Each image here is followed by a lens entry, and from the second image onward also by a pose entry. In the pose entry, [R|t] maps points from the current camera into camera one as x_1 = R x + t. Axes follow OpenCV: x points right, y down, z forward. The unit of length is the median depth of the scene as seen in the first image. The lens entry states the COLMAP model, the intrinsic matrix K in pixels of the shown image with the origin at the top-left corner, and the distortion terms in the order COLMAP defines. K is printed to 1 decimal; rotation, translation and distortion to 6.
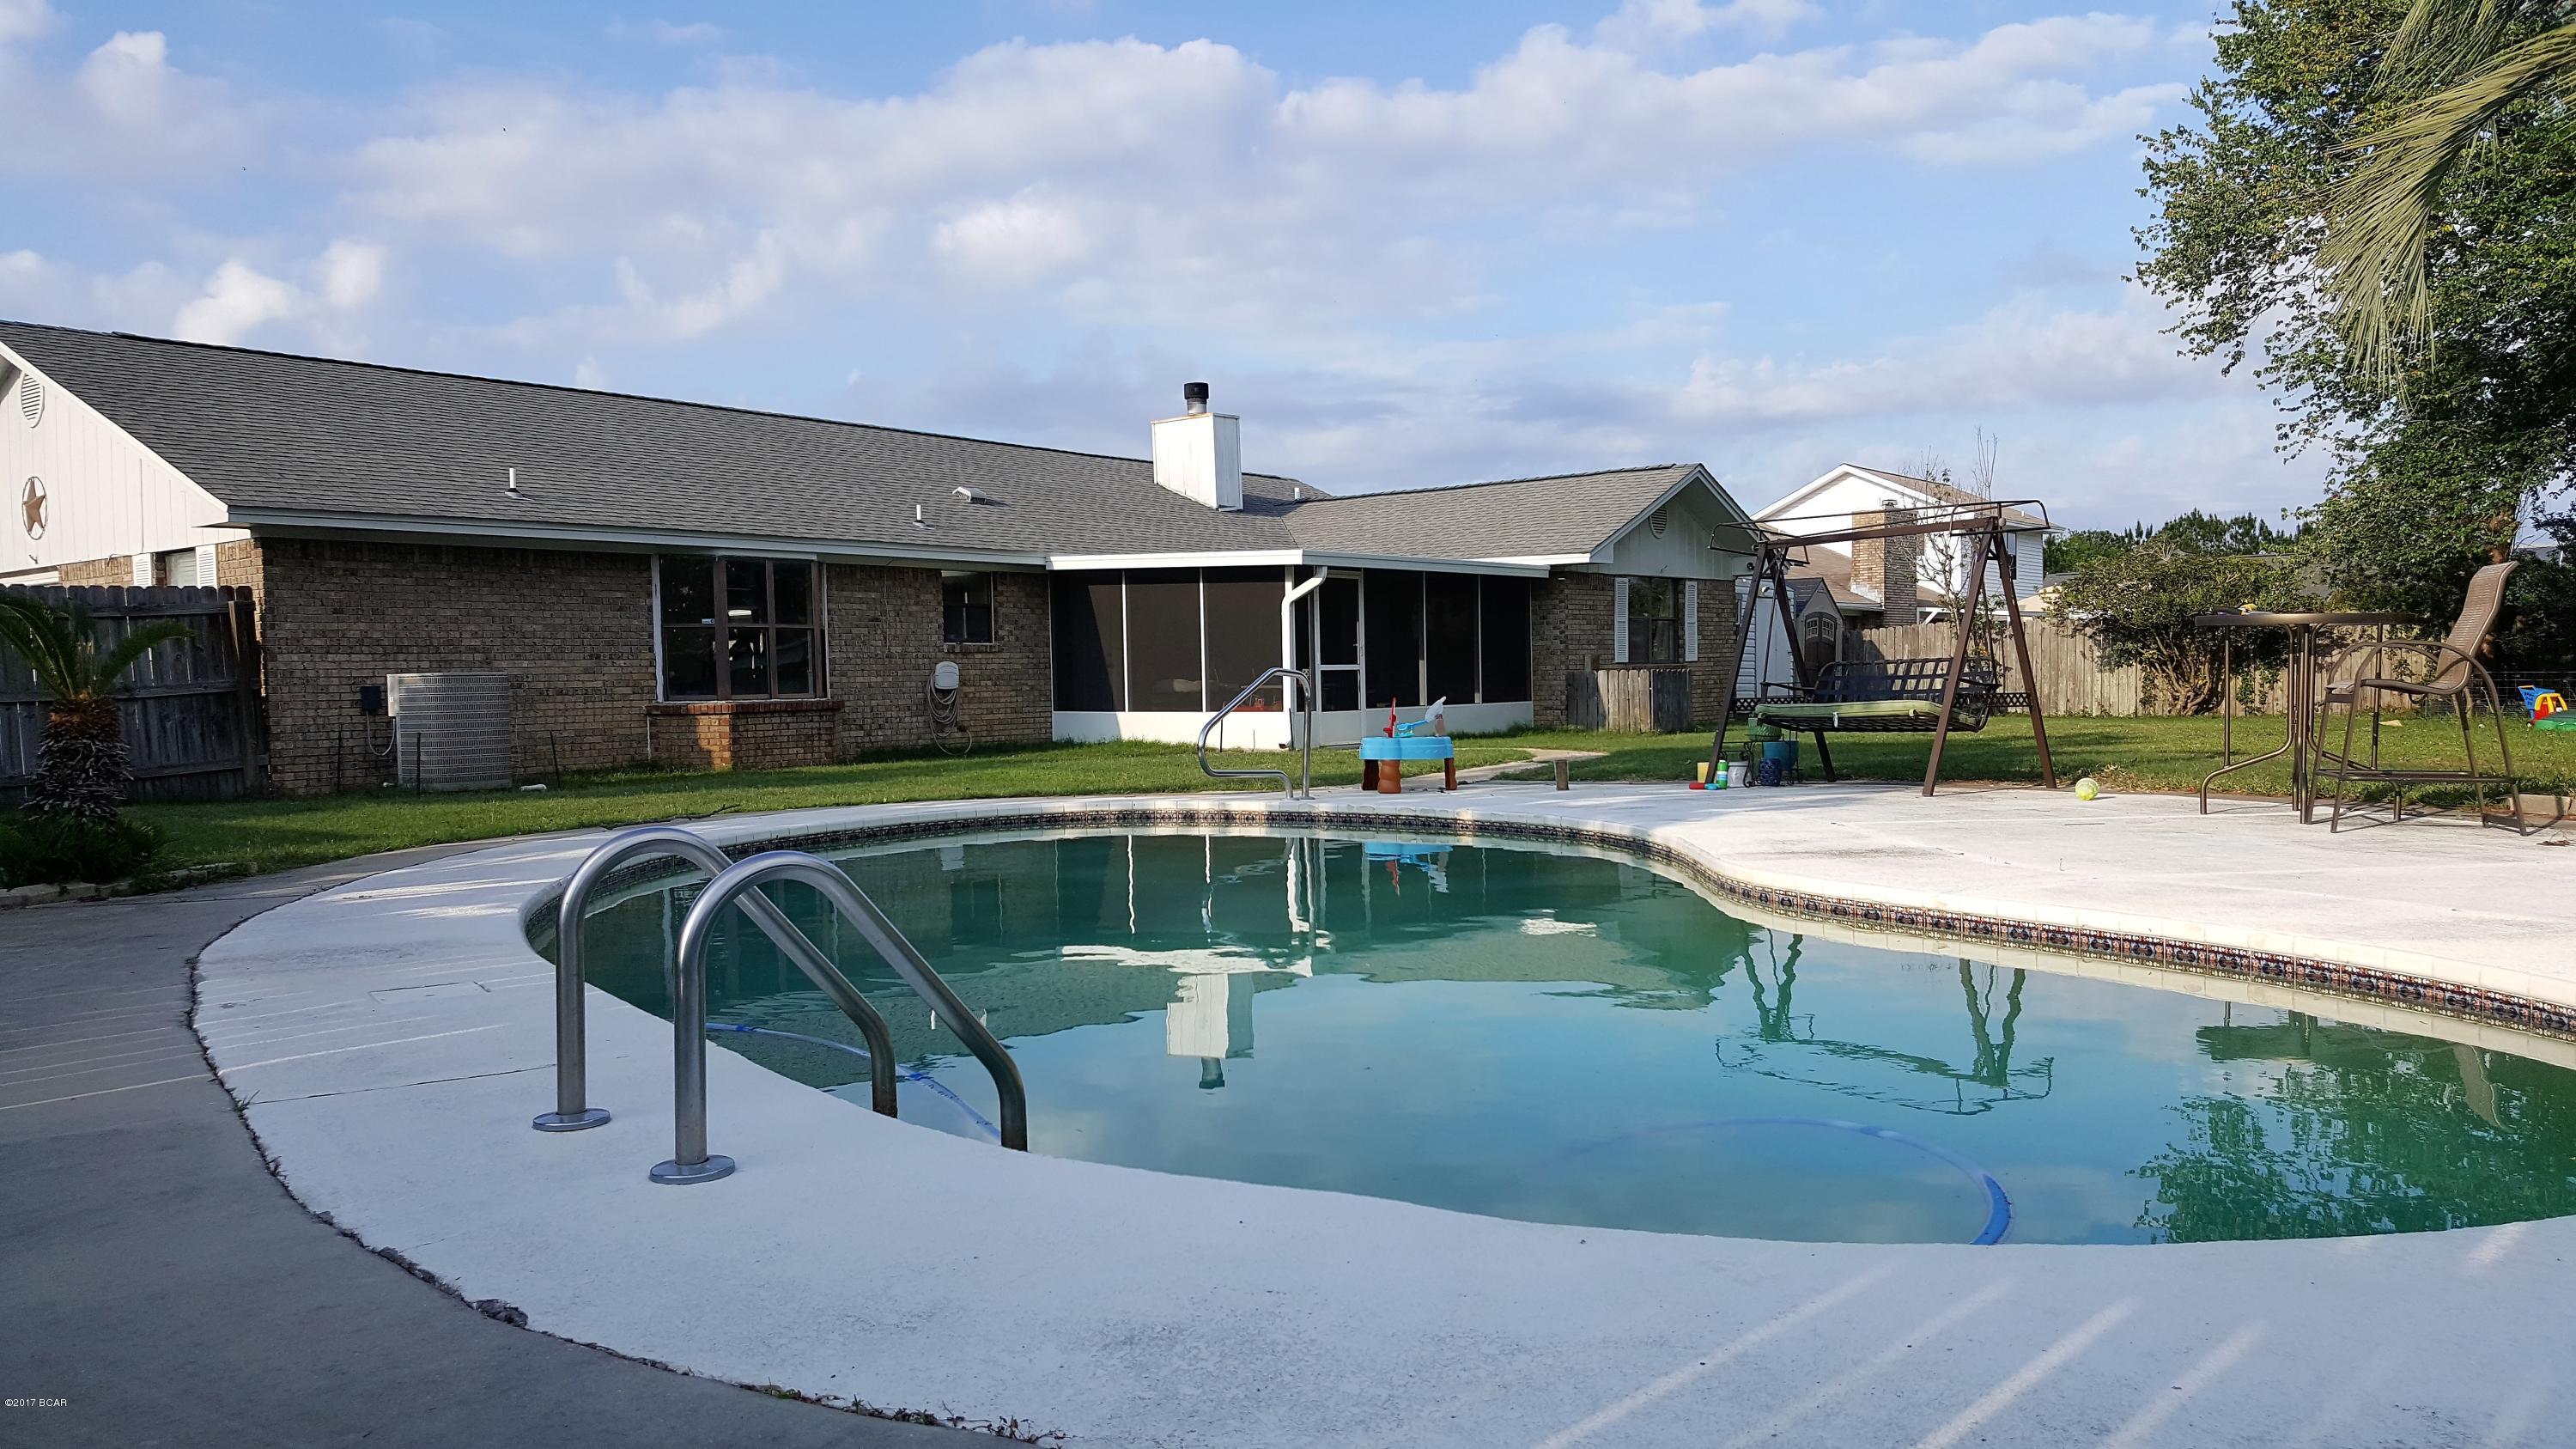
lens RADIAL K [[1895.8, 0, 1263.0], [0, 1895.8, 725.1], [0, 0, 1]] dist [0.104910, -0.160613]
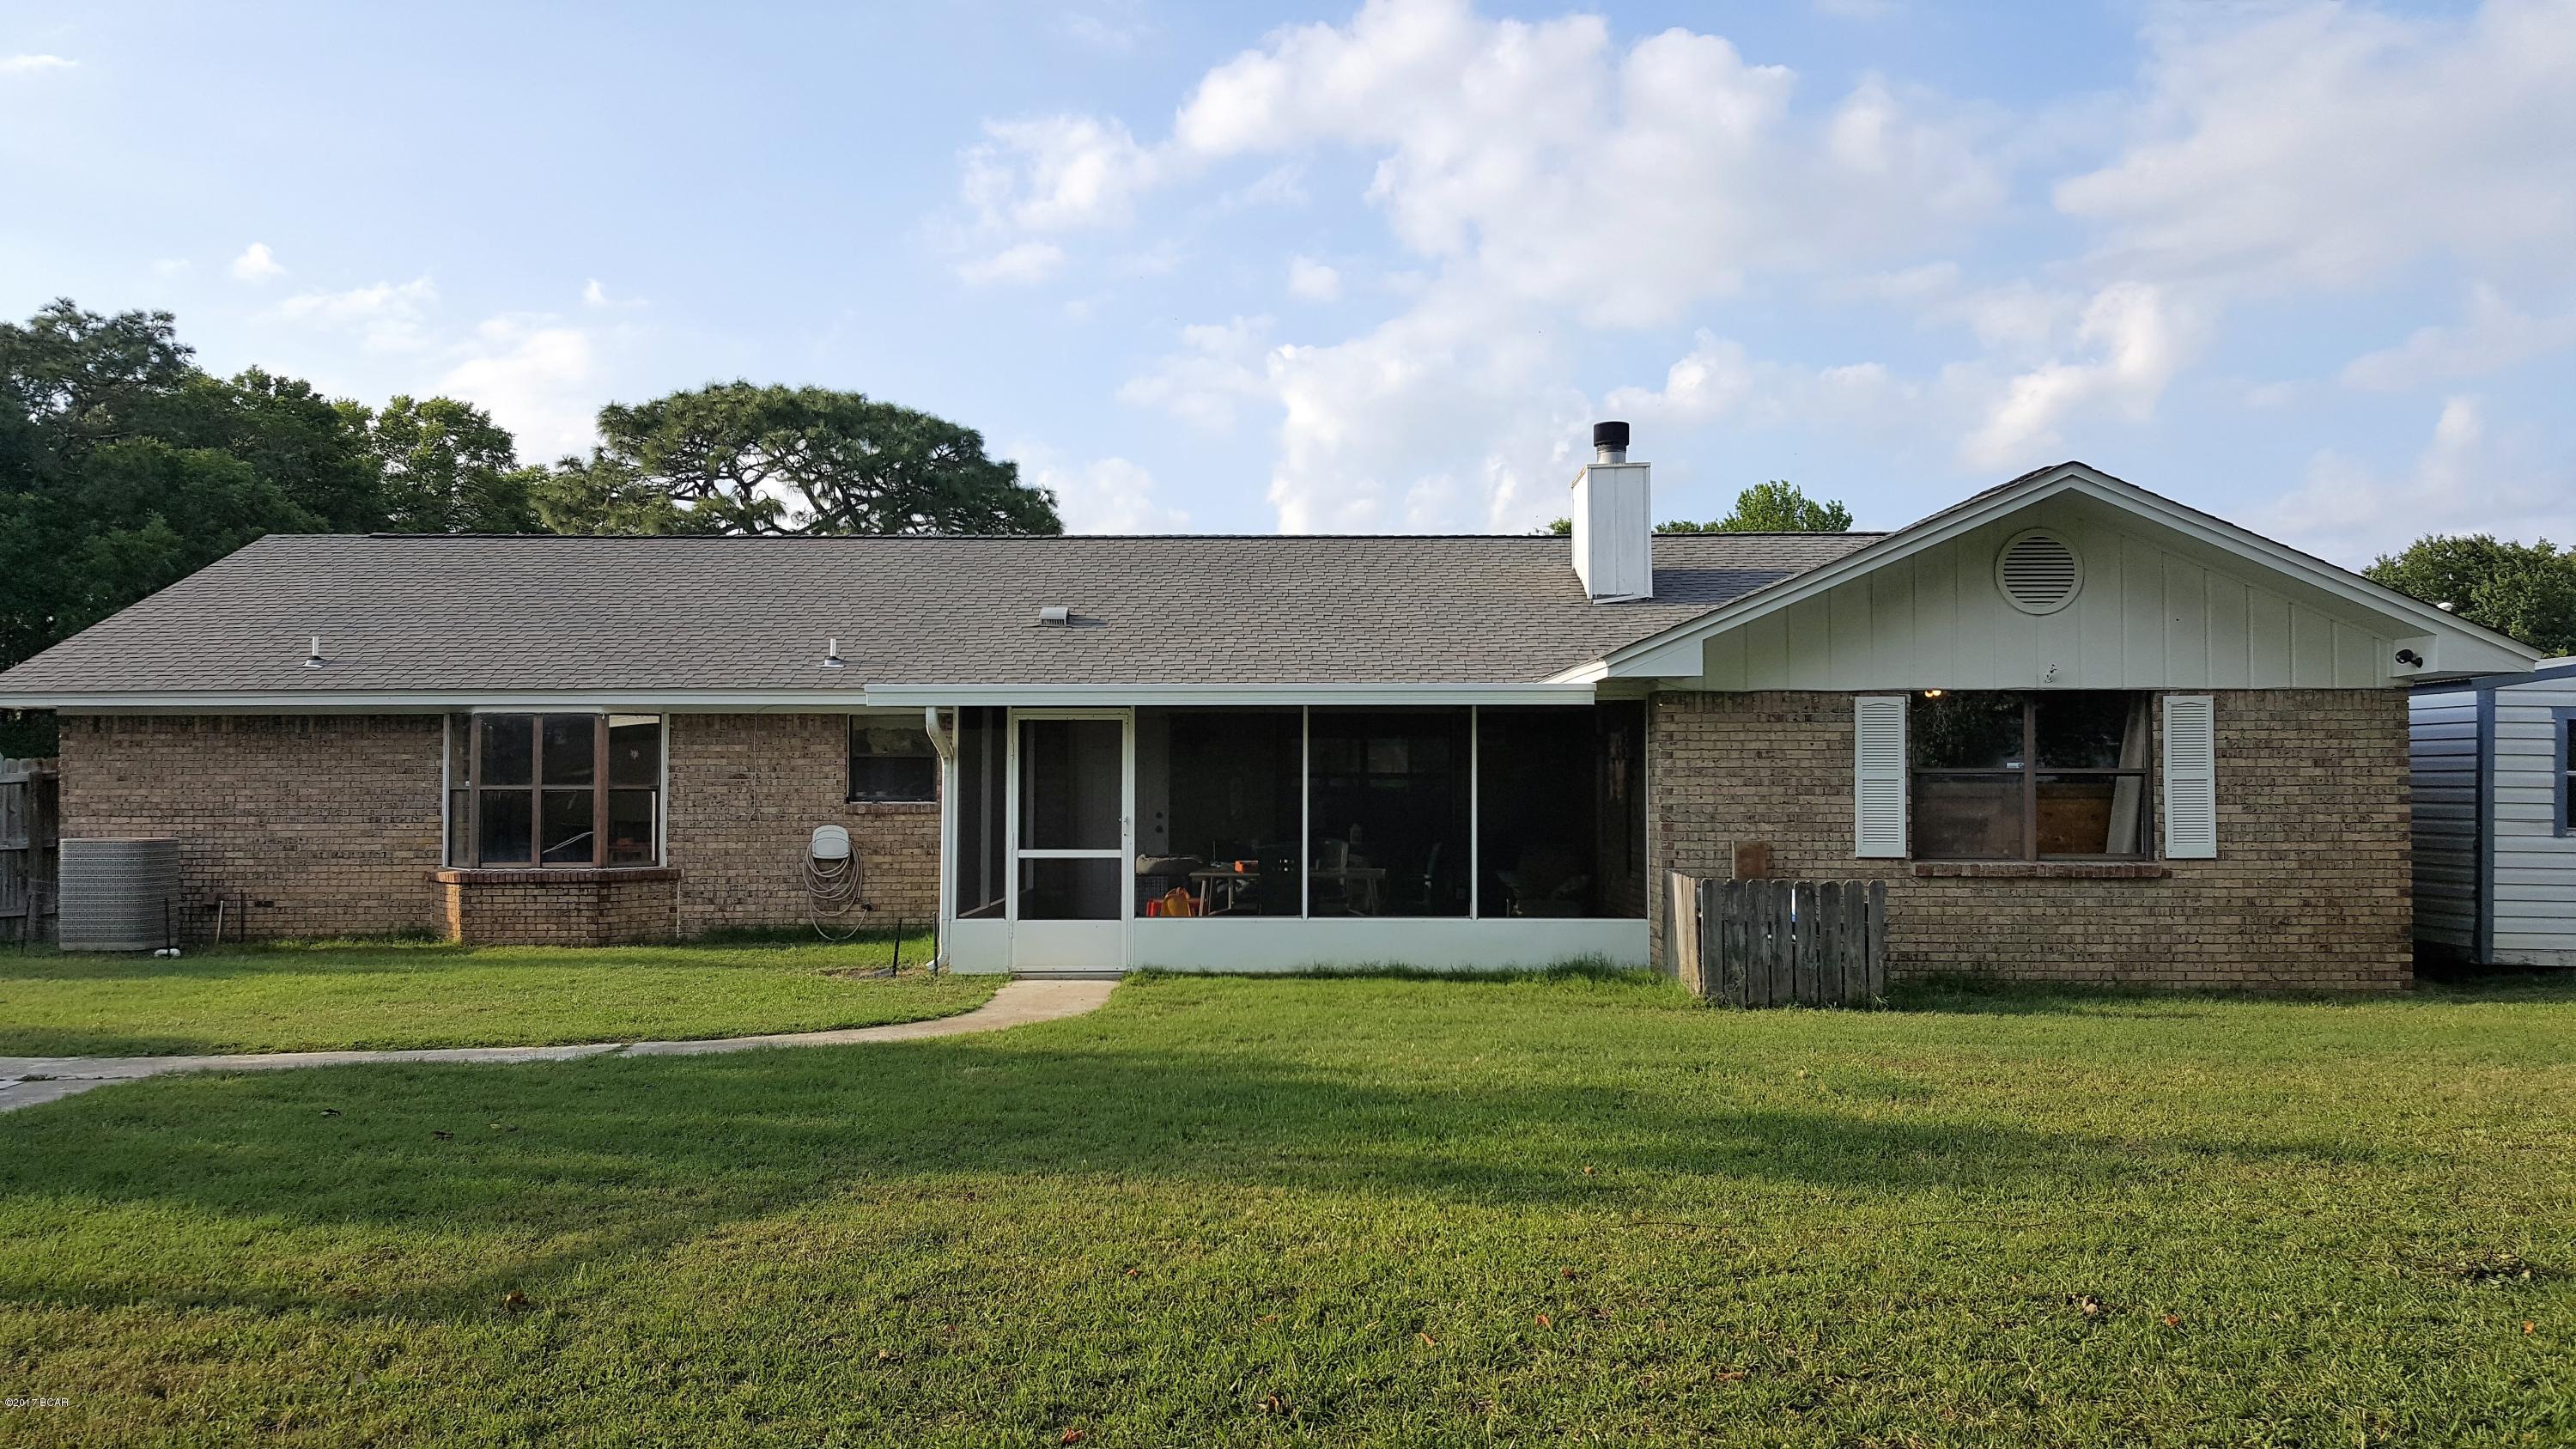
lens RADIAL K [[1893.3, 0, 1277.9], [0, 1893.3, 735.9], [0, 0, 1]] dist [0.110975, -0.175017]
pose [[0.601795, -0.003507, -0.798643, 0.699812], [-0.030066, 0.999182, -0.027044, -0.063765], [0.798084, 0.040287, 0.601198, 0.744804]]
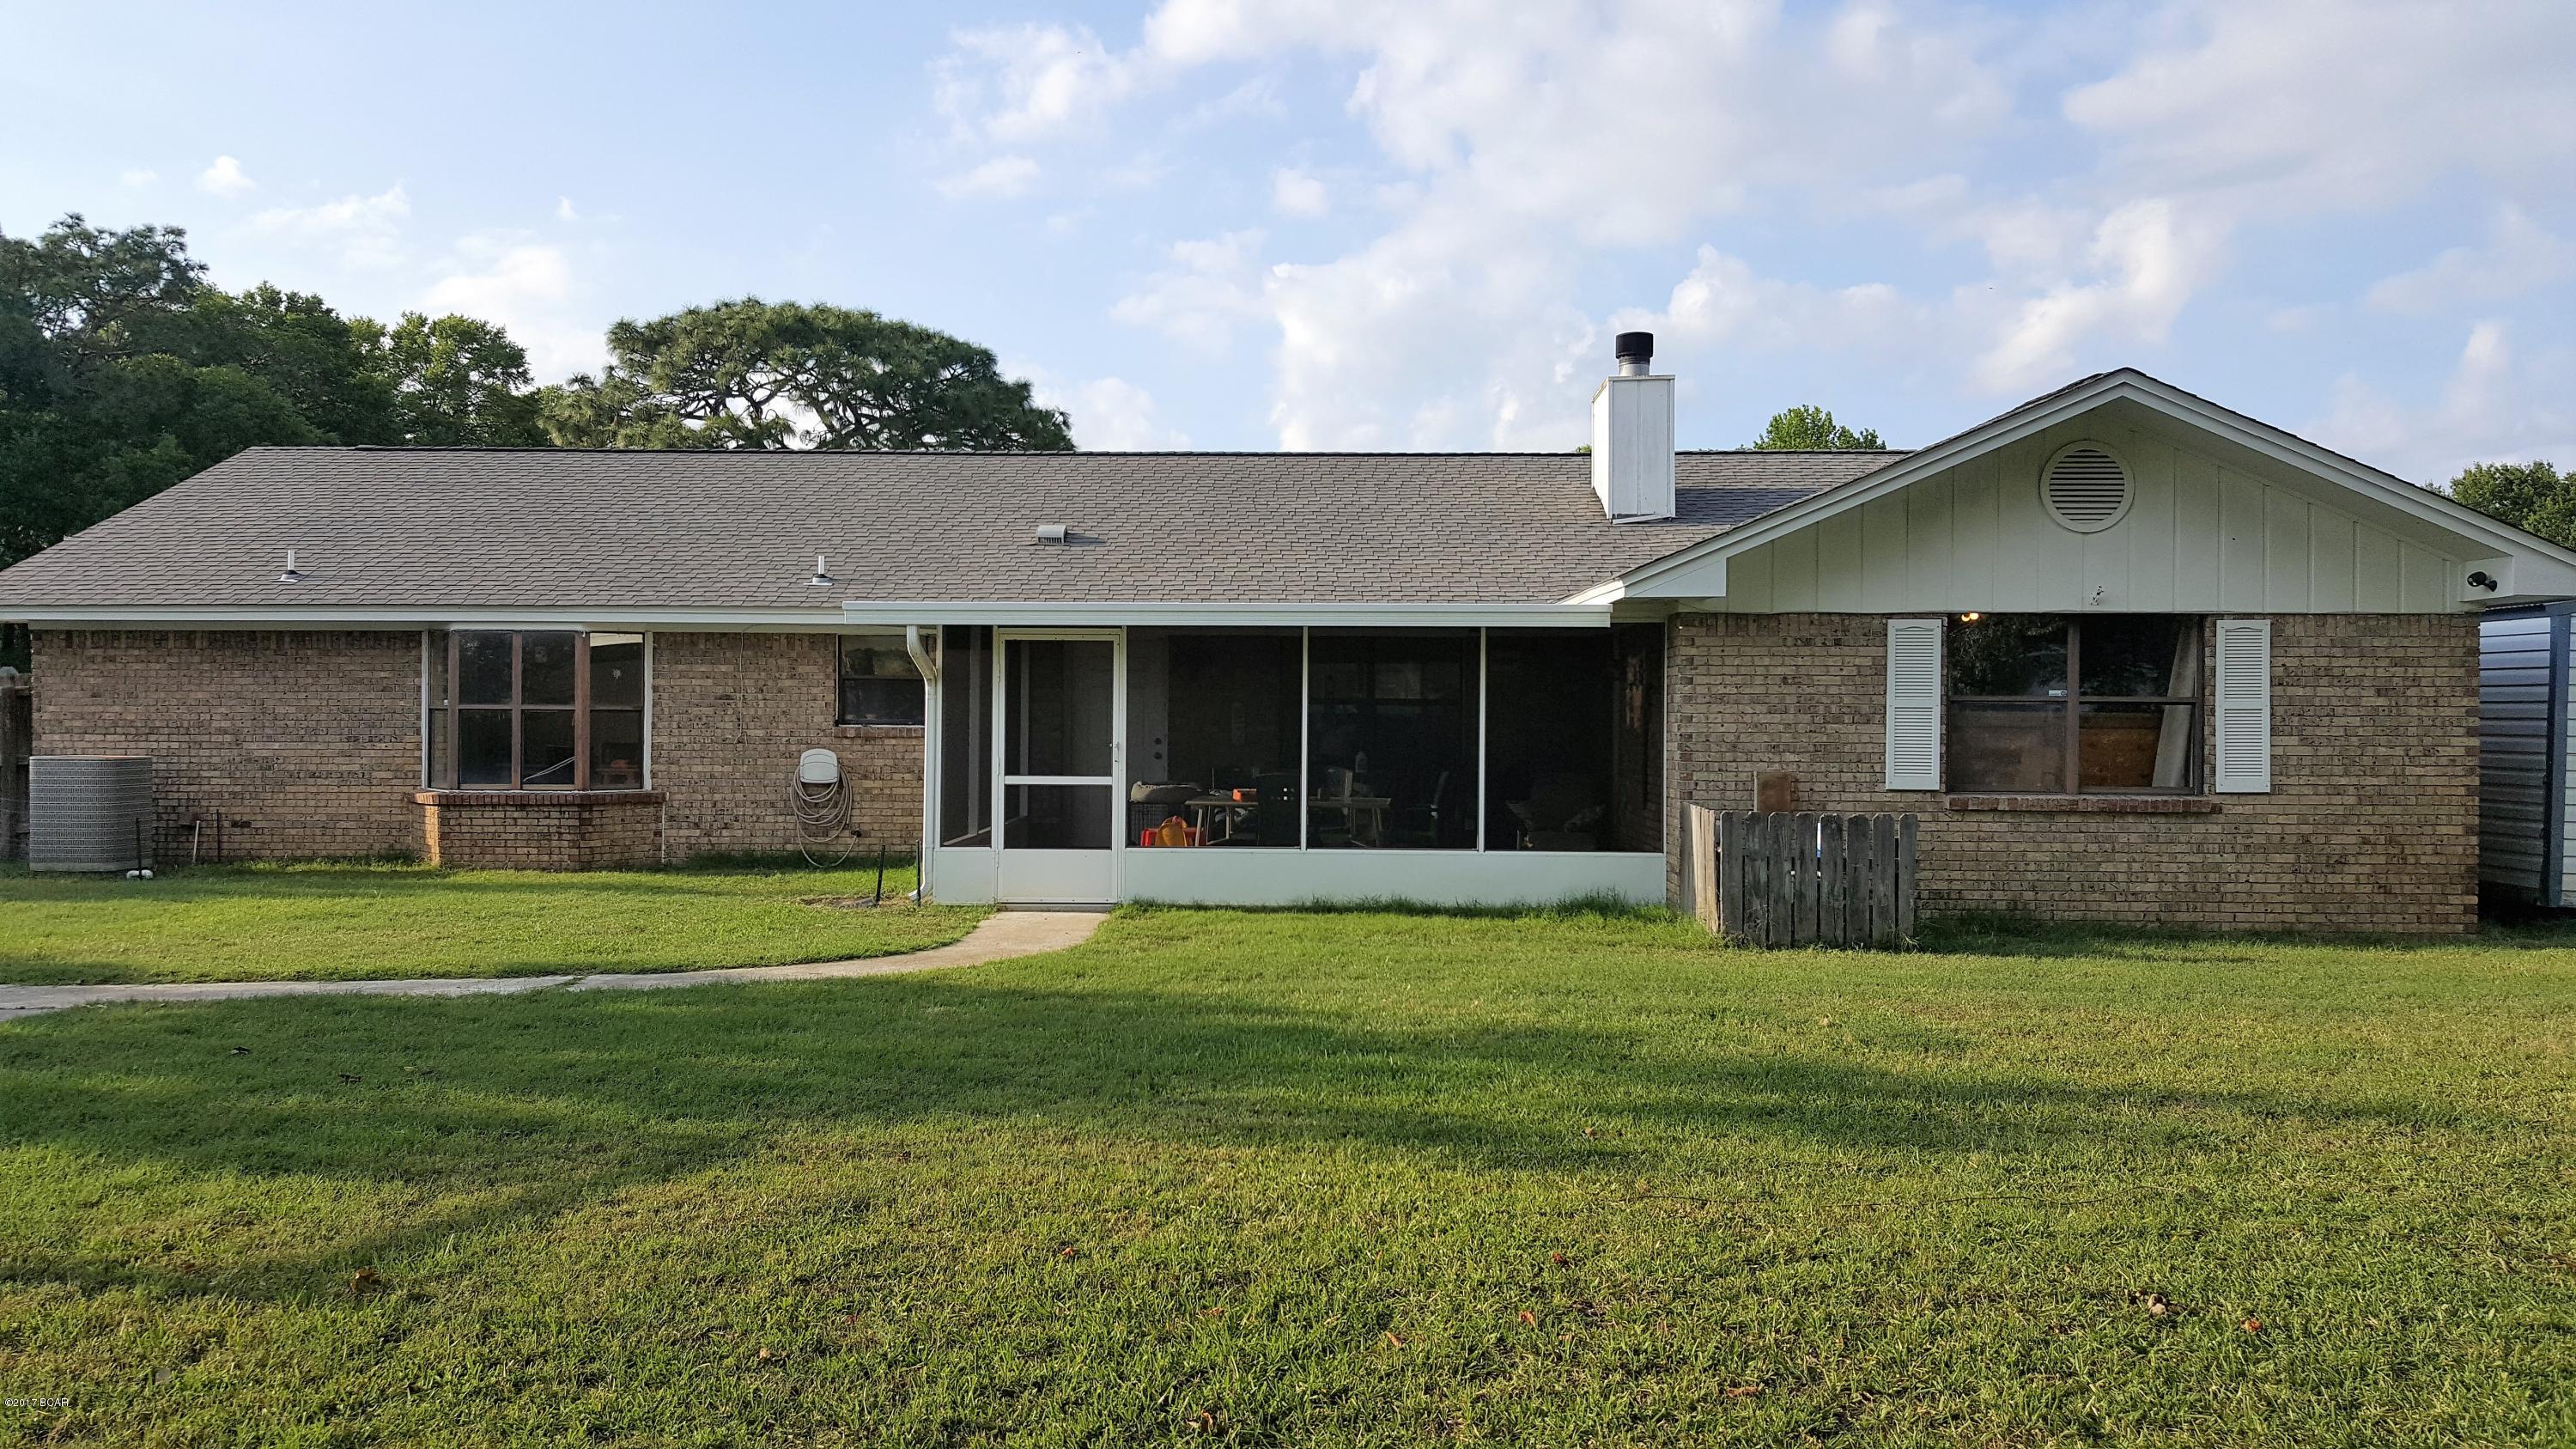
lens RADIAL K [[1895.8, 0, 1263.0], [0, 1895.8, 725.1], [0, 0, 1]] dist [0.104910, -0.160613]
pose [[0.586435, 0.026474, -0.809564, 0.677138], [-0.036597, 0.999311, 0.006168, -0.063103], [0.809169, 0.026010, 0.587000, 0.772686]]
